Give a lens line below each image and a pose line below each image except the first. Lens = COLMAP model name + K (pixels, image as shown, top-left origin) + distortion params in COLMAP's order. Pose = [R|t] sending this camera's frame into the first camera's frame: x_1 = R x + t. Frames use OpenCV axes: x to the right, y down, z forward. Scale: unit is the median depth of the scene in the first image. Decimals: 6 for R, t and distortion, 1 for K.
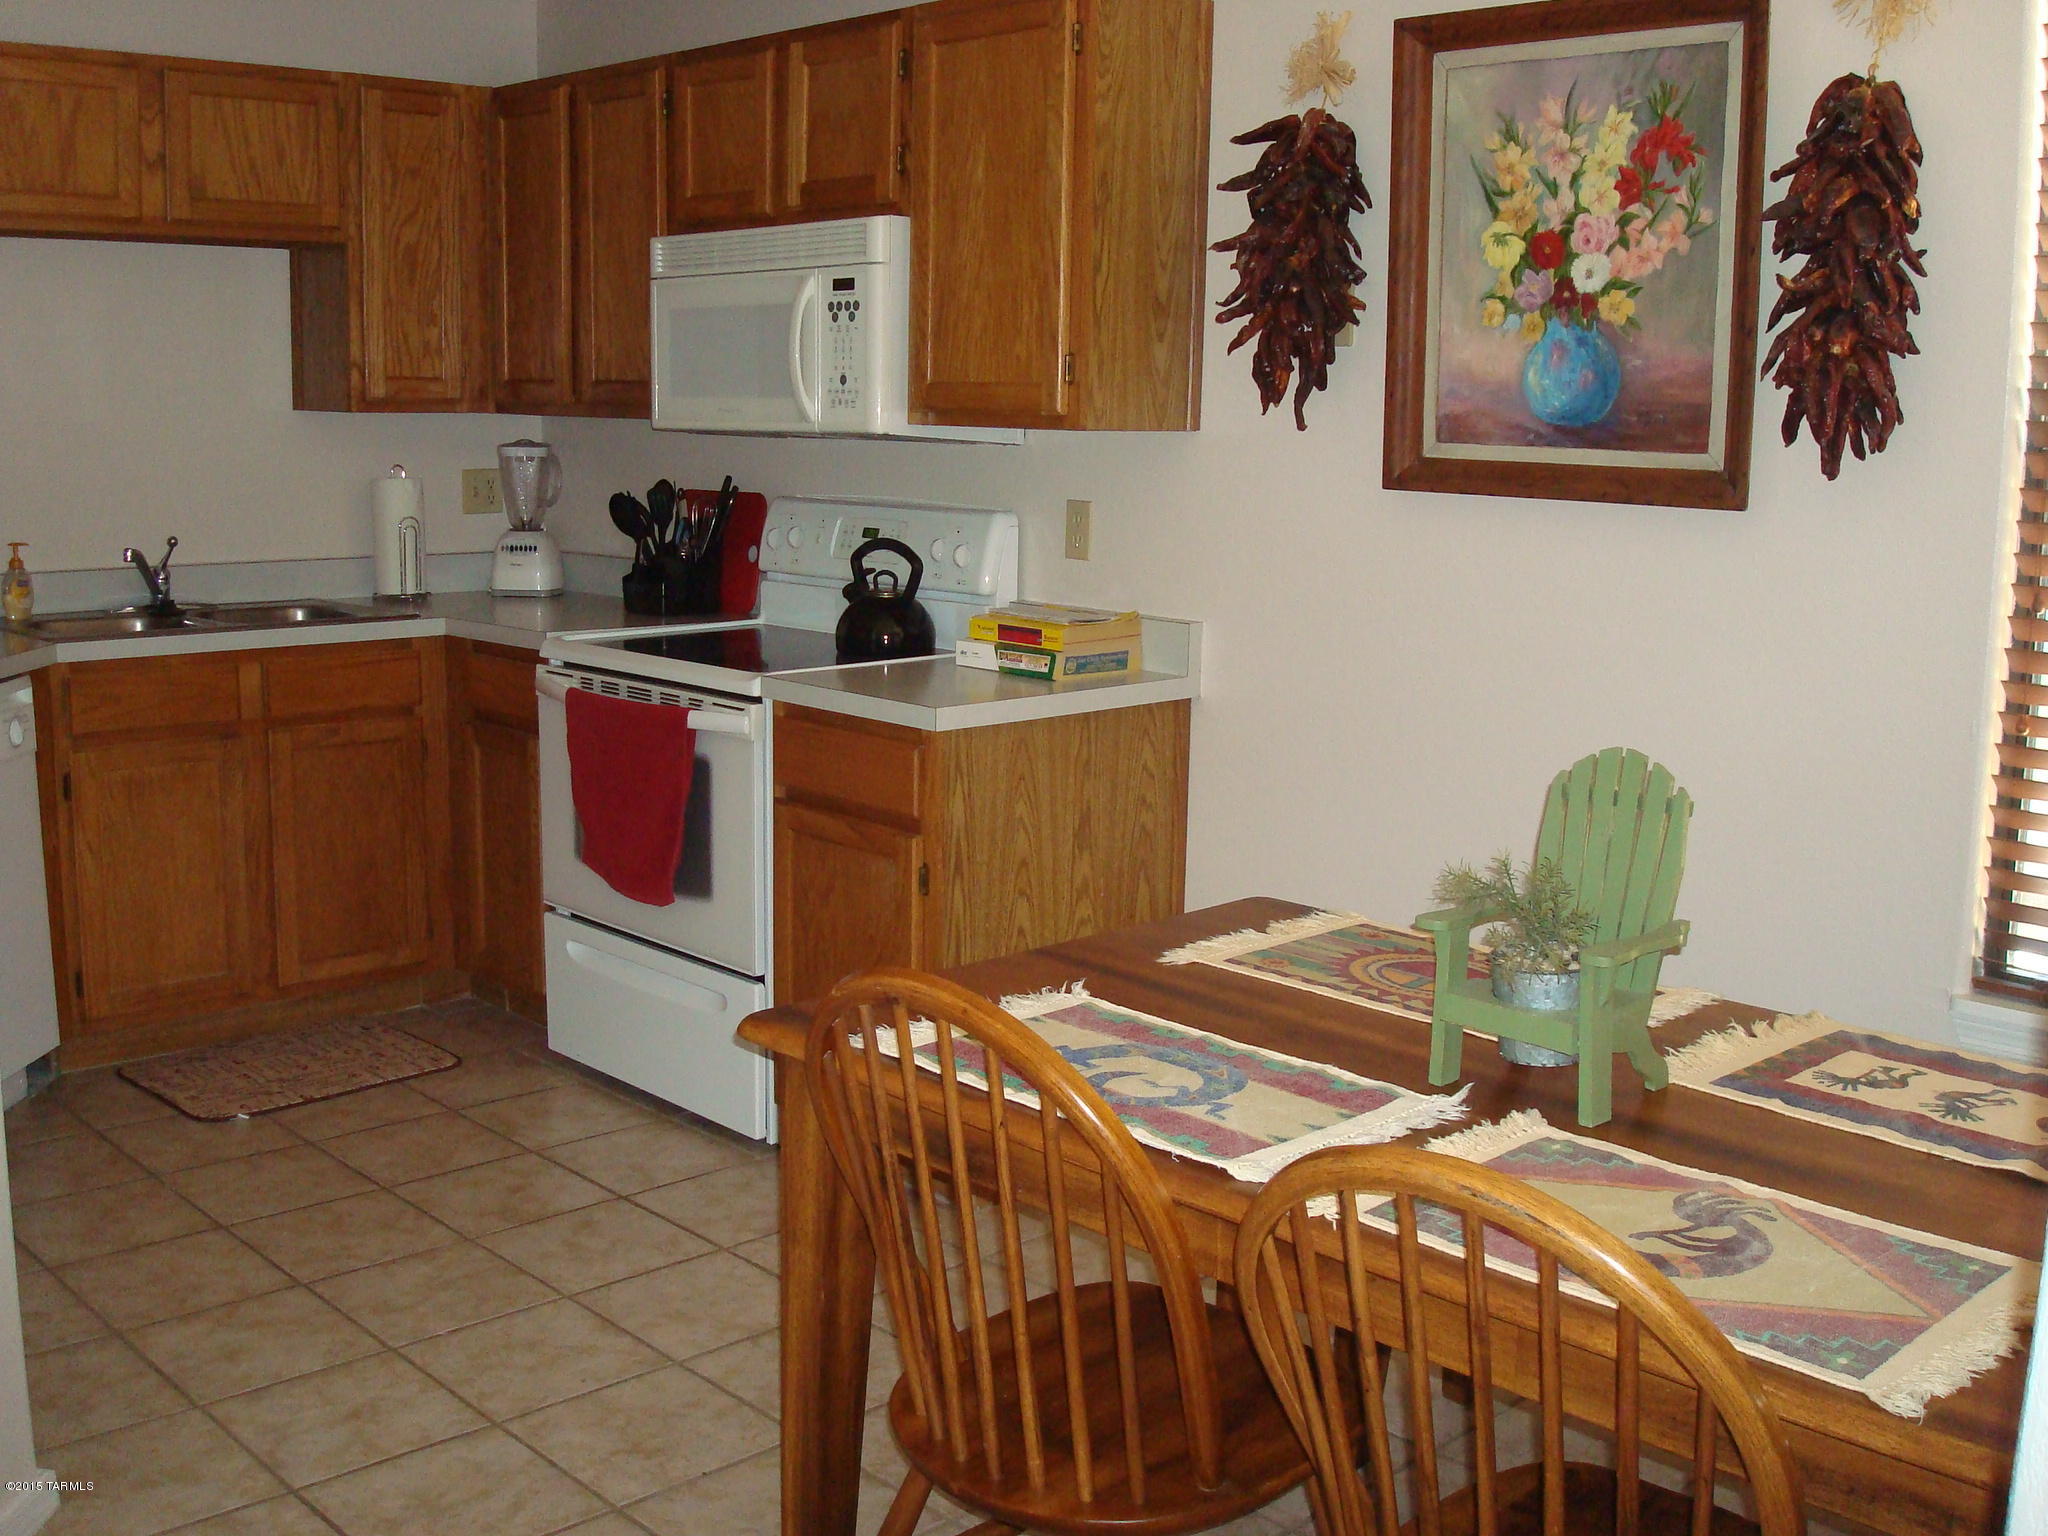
lens RADIAL K [[2180.3, 0, 1024.0], [0, 2180.3, 768.0], [0, 0, 1]] dist [-0.086958, -0.032283]
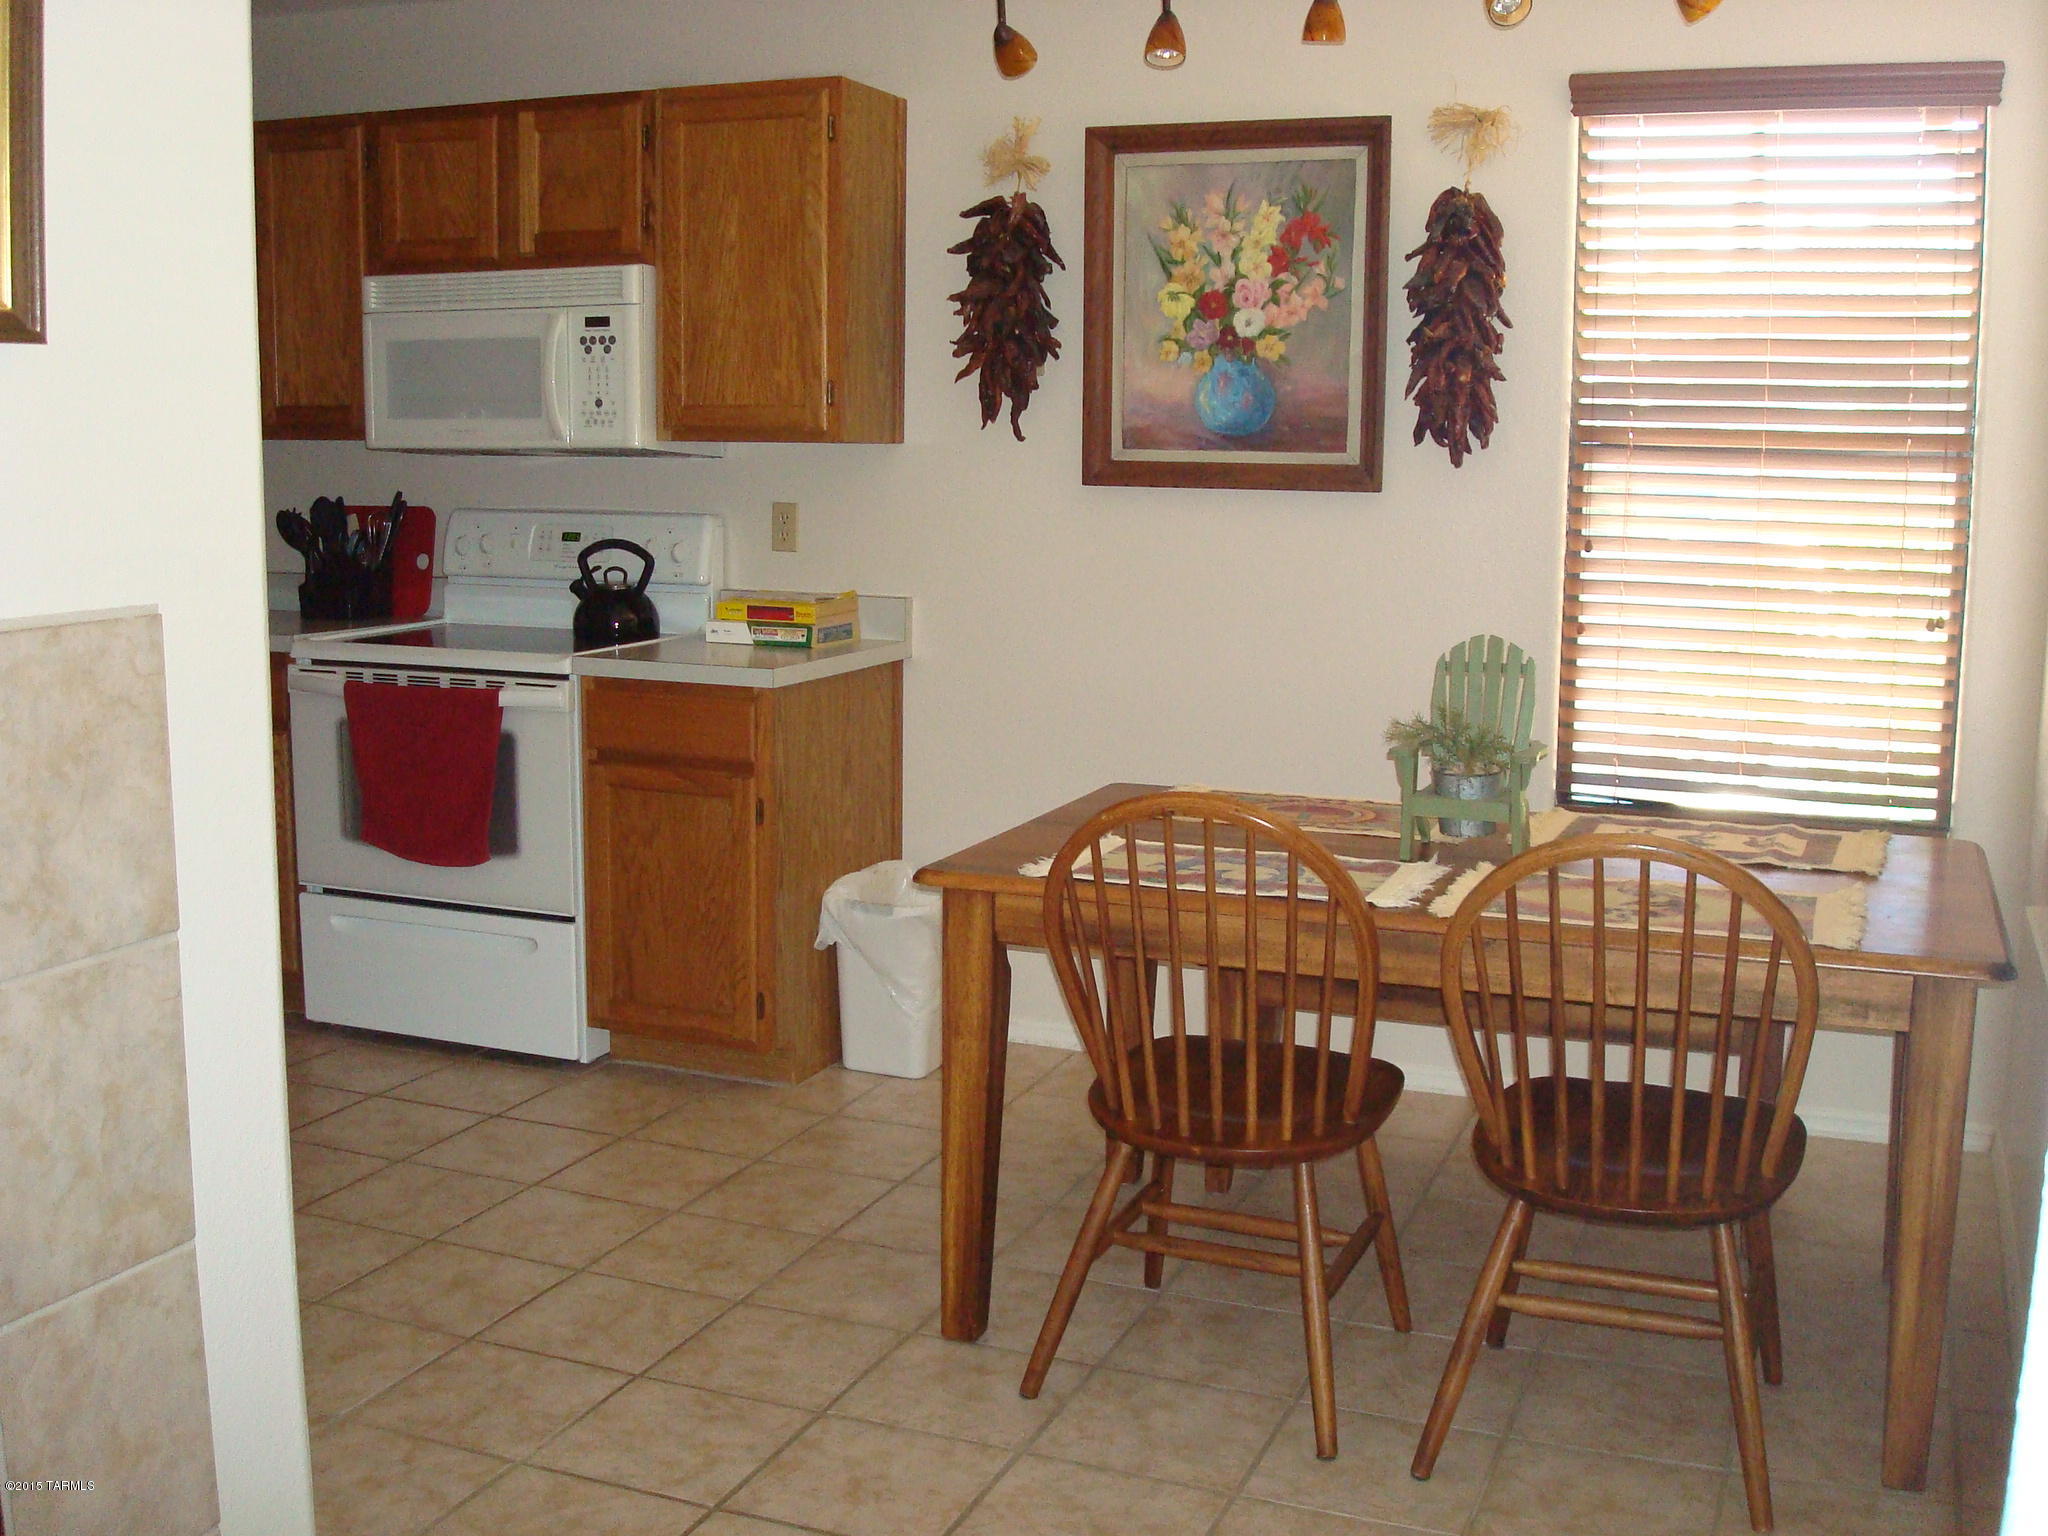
lens RADIAL K [[2172.9, 0, 1024.0], [0, 2172.9, 768.0], [0, 0, 1]] dist [-0.008561, -0.329692]
pose [[0.906575, -0.069669, 0.416255, -0.426172], [0.074920, 0.997183, 0.003727, 0.034258], [-0.415342, 0.027807, 0.909240, -0.173048]]
